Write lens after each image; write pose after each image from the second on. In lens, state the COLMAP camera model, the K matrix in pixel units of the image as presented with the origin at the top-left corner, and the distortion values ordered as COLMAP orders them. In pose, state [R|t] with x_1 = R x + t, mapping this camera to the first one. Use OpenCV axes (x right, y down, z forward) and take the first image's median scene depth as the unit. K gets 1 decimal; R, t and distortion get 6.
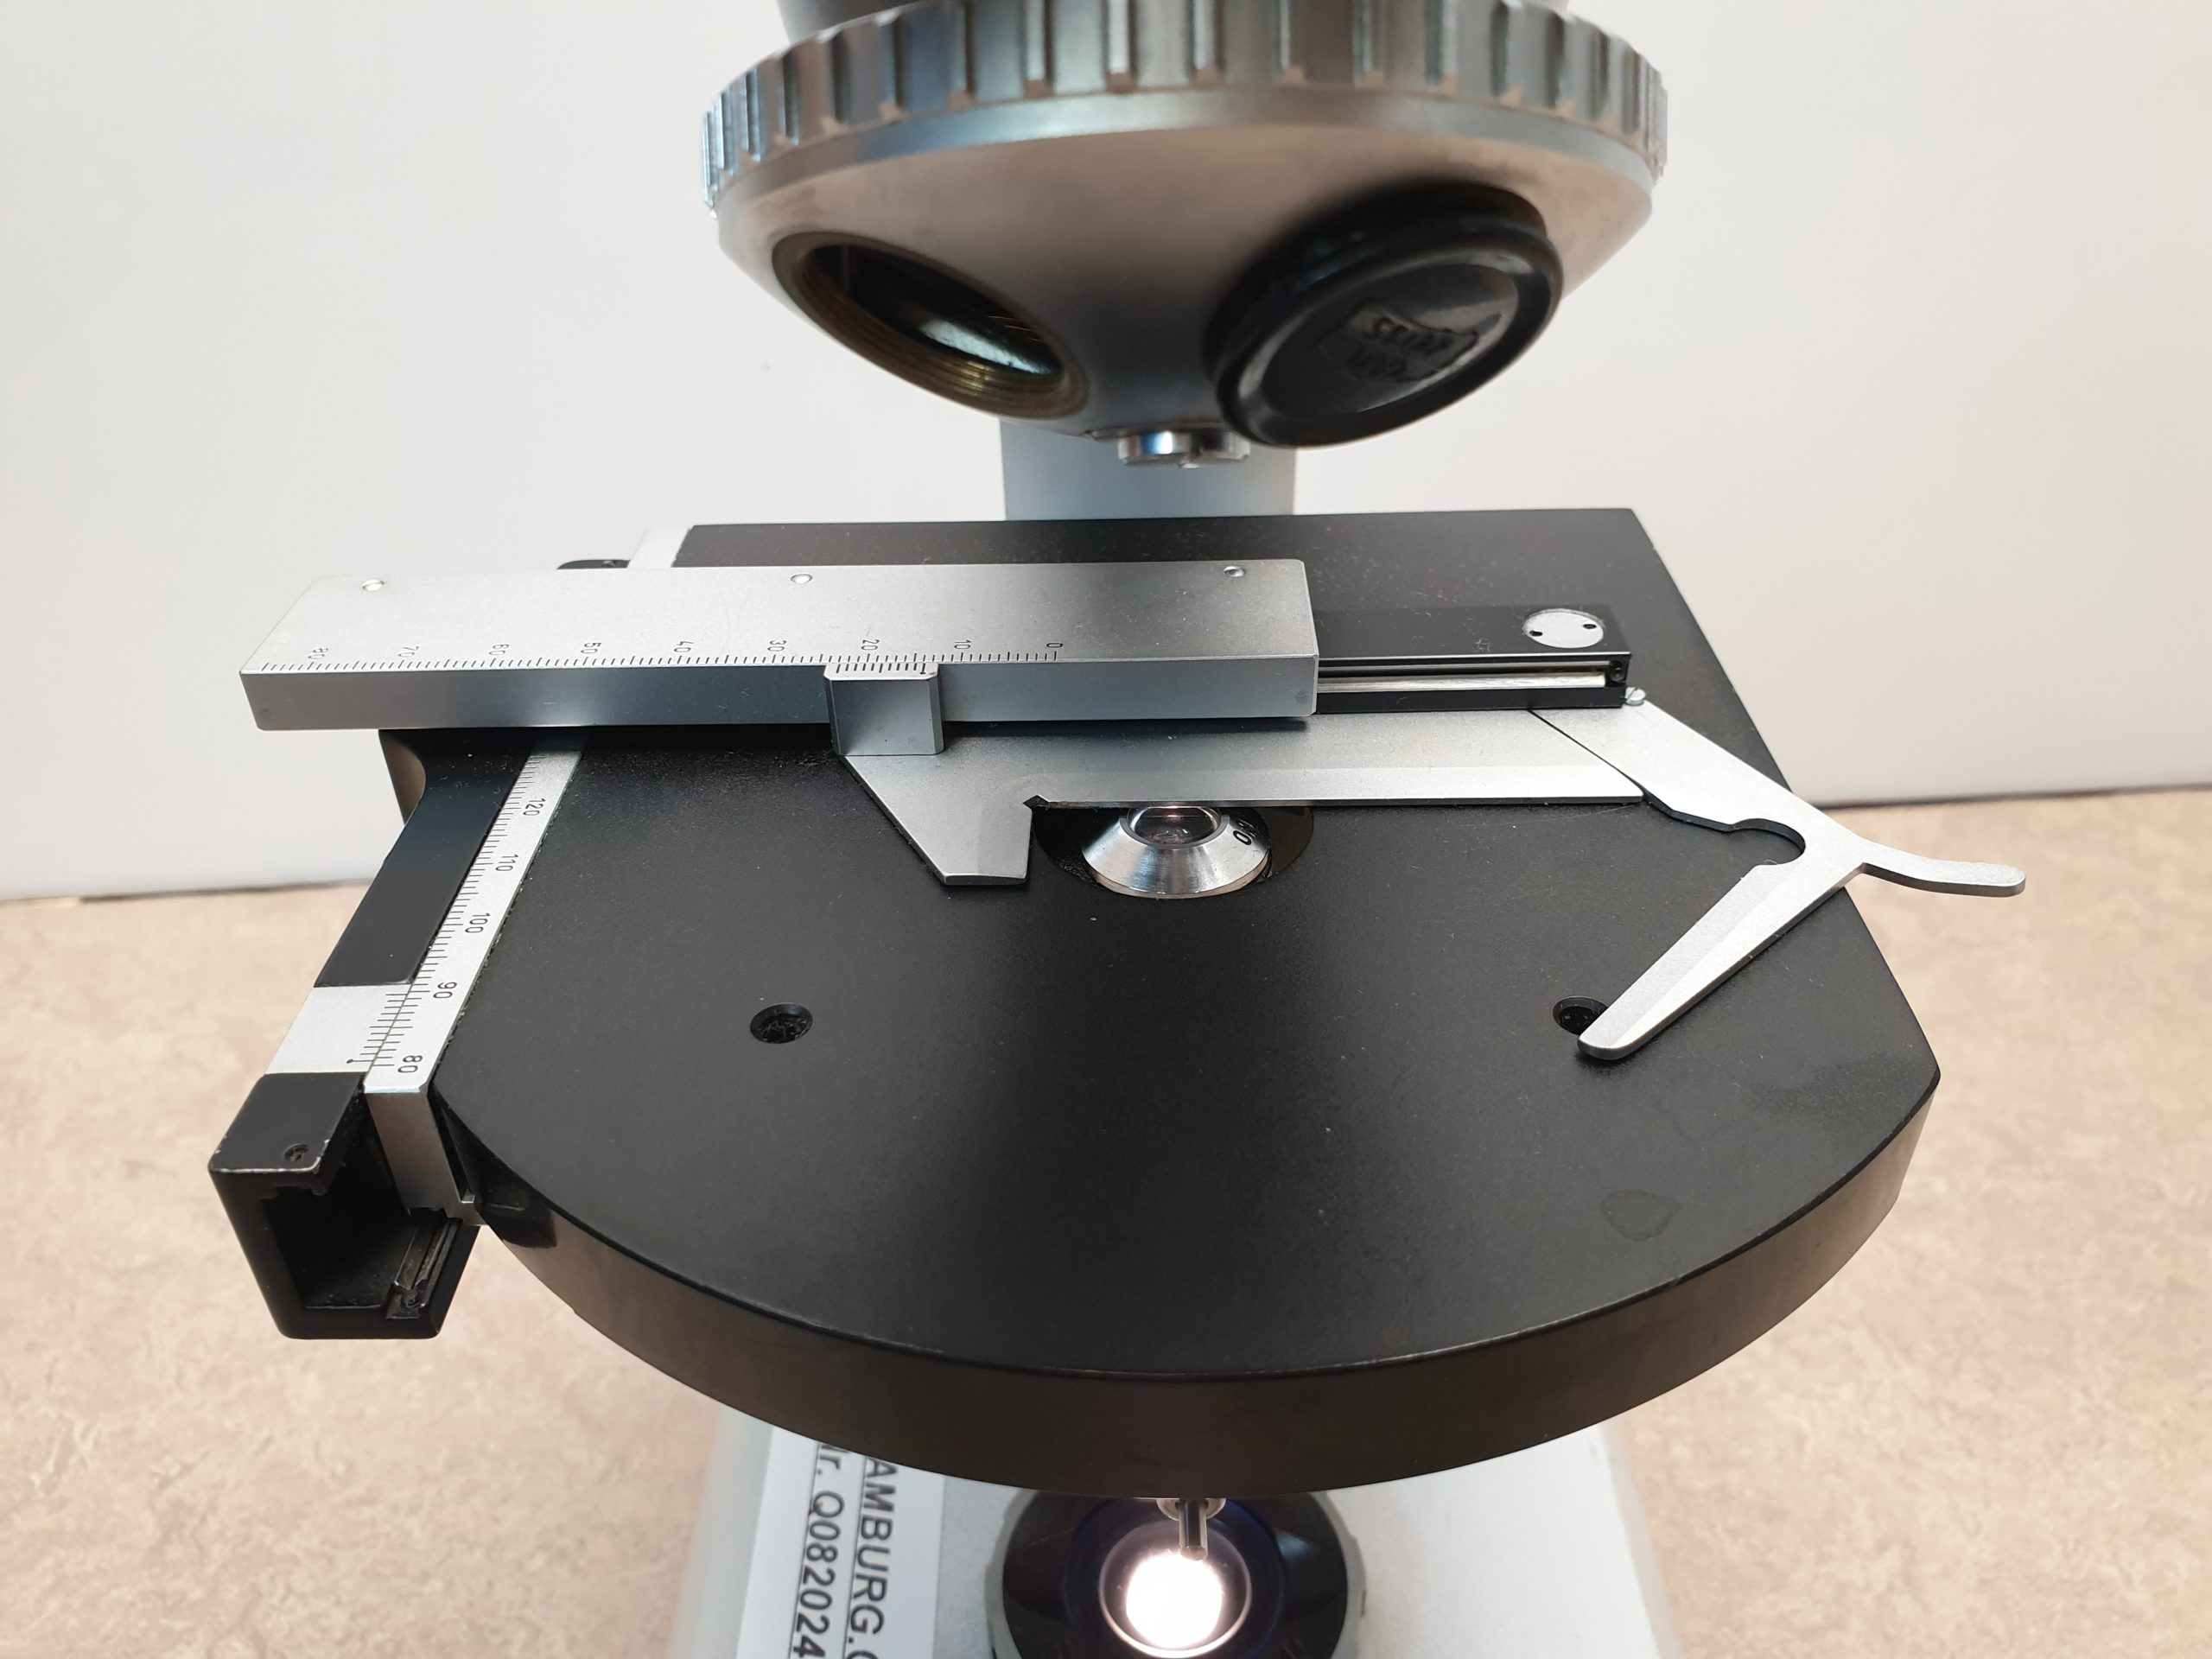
lens RADIAL K [[1769.1, 0, 1096.0], [0, 1769.1, 843.2], [0, 0, 1]] dist [0.059787, -0.048370]
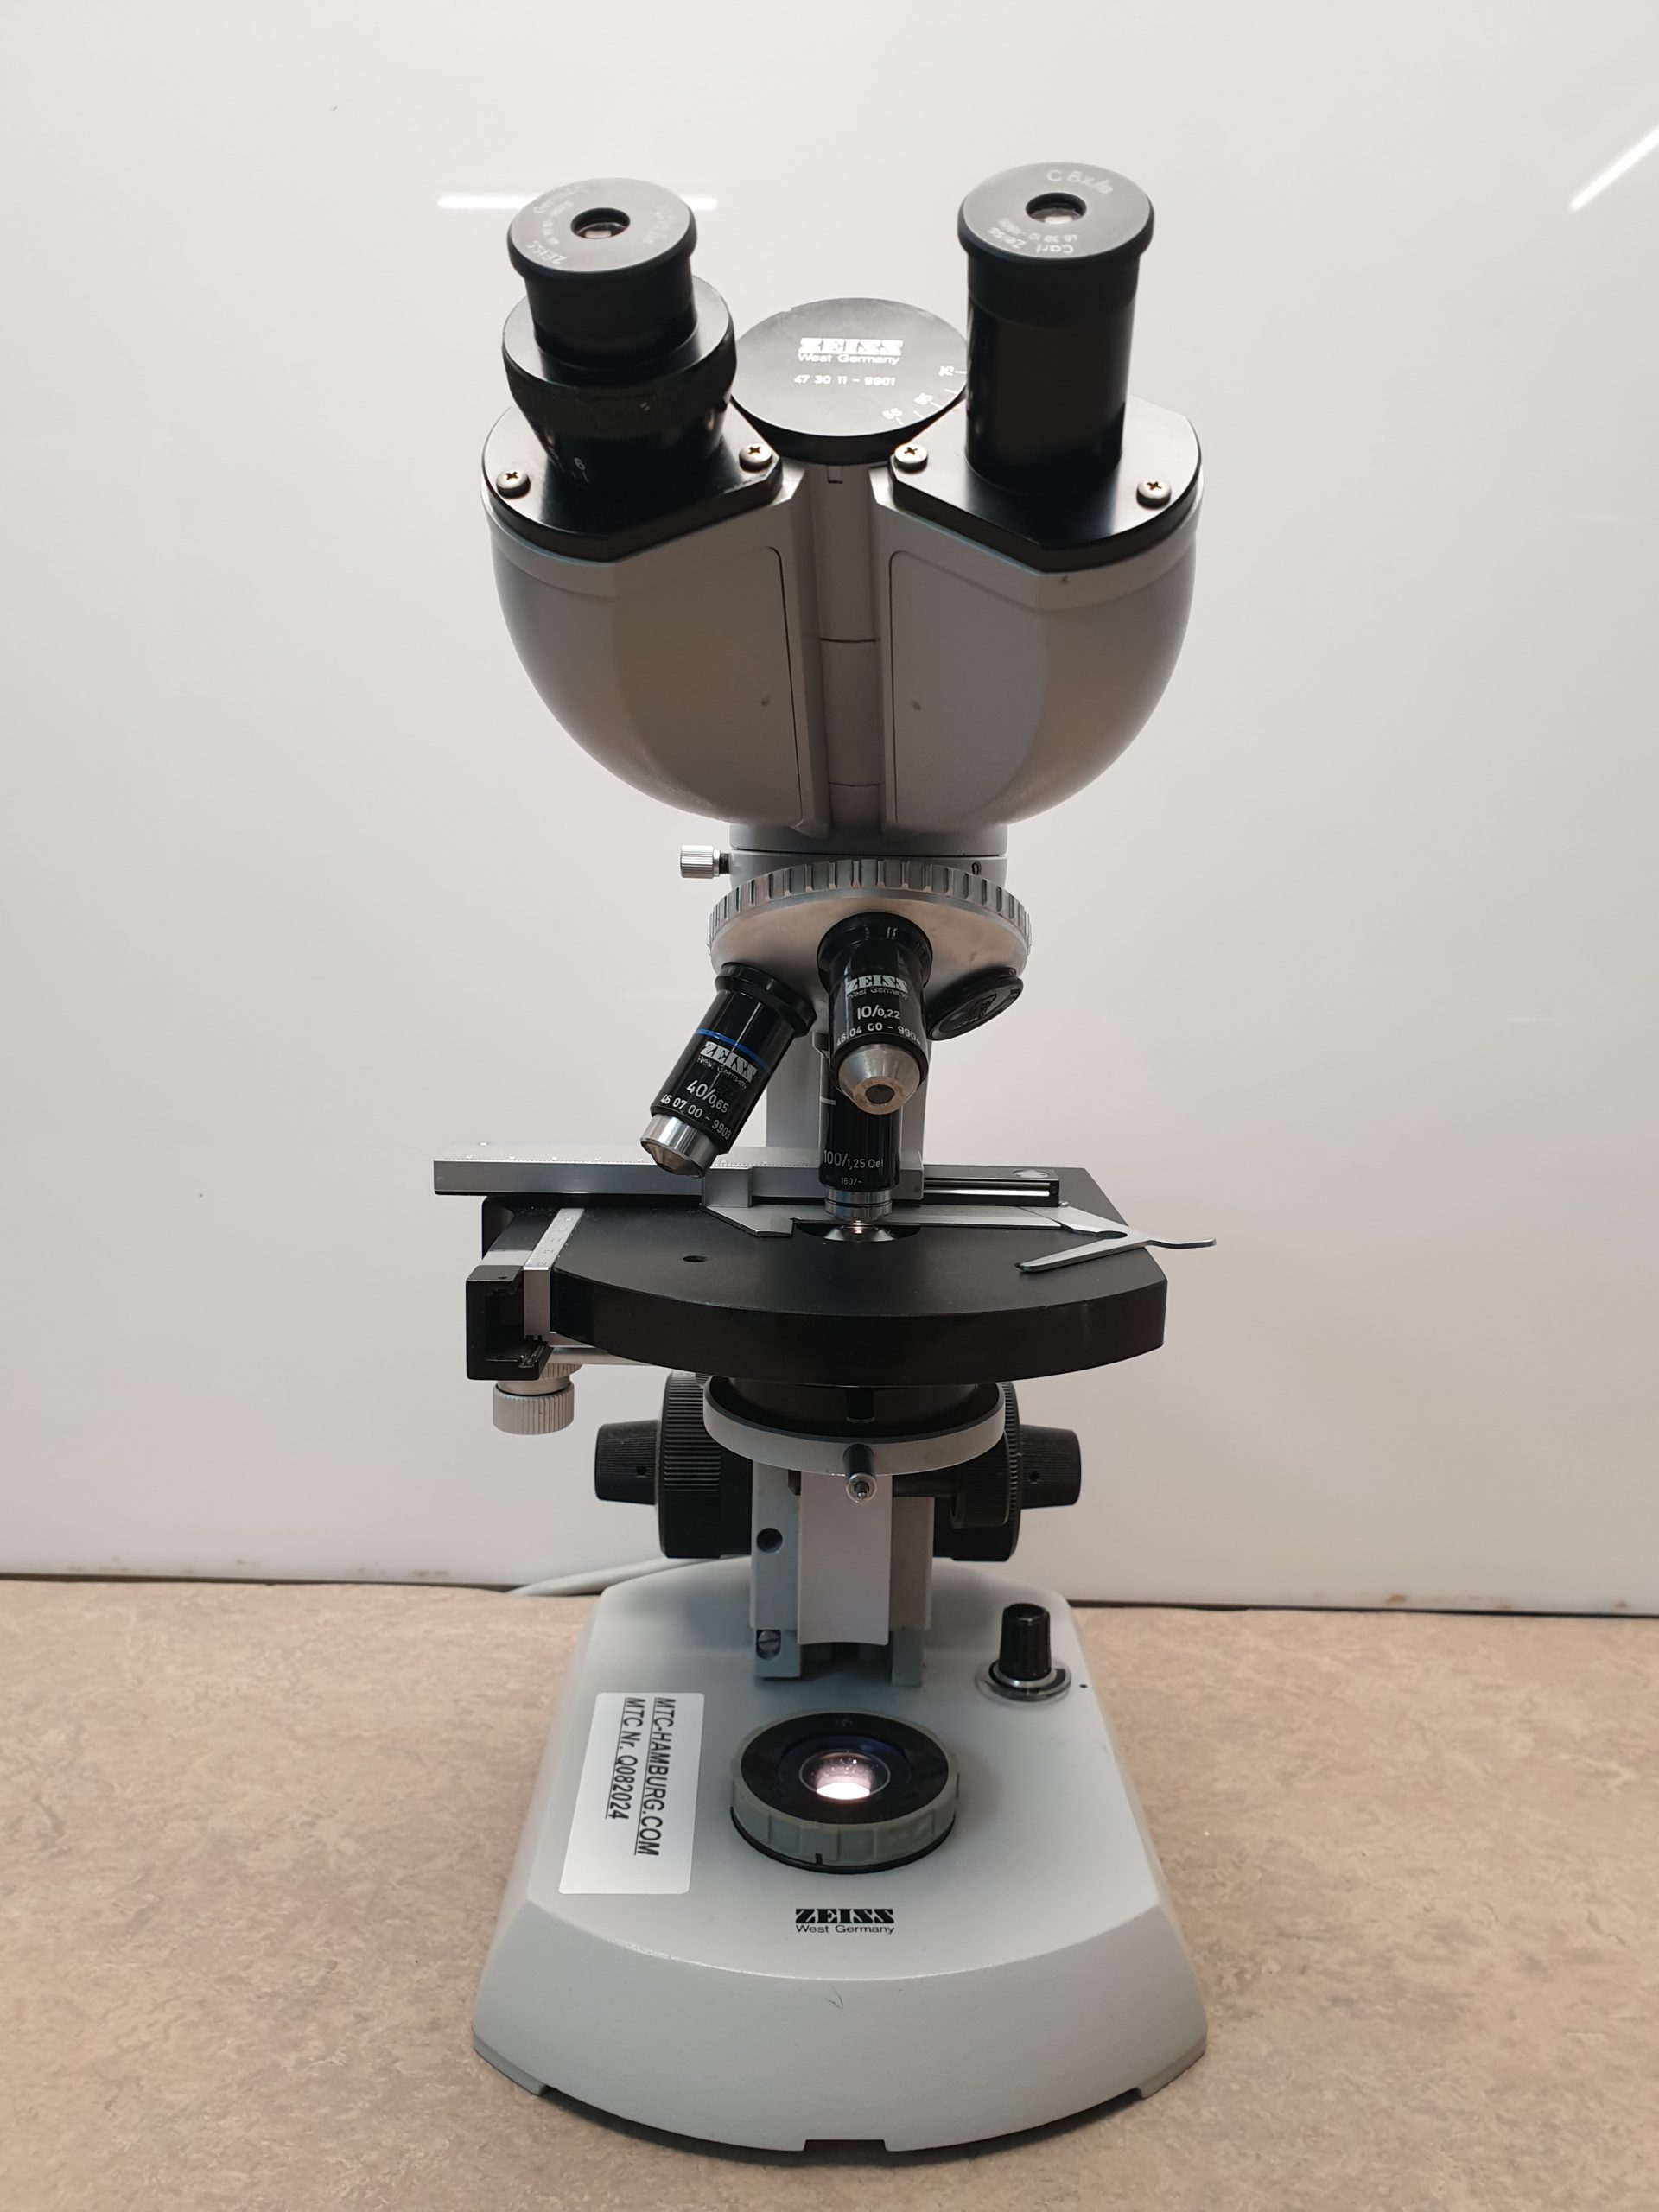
lens RADIAL K [[1769.1, 0, 842.7], [0, 1769.1, 1111.2], [0, 0, 1]] dist [0.059787, -0.048370]
pose [[0.998497, 0.041304, 0.036035, -0.041009], [-0.021662, 0.901239, -0.432781, 0.564355], [-0.050352, 0.431350, 0.900779, -0.744701]]
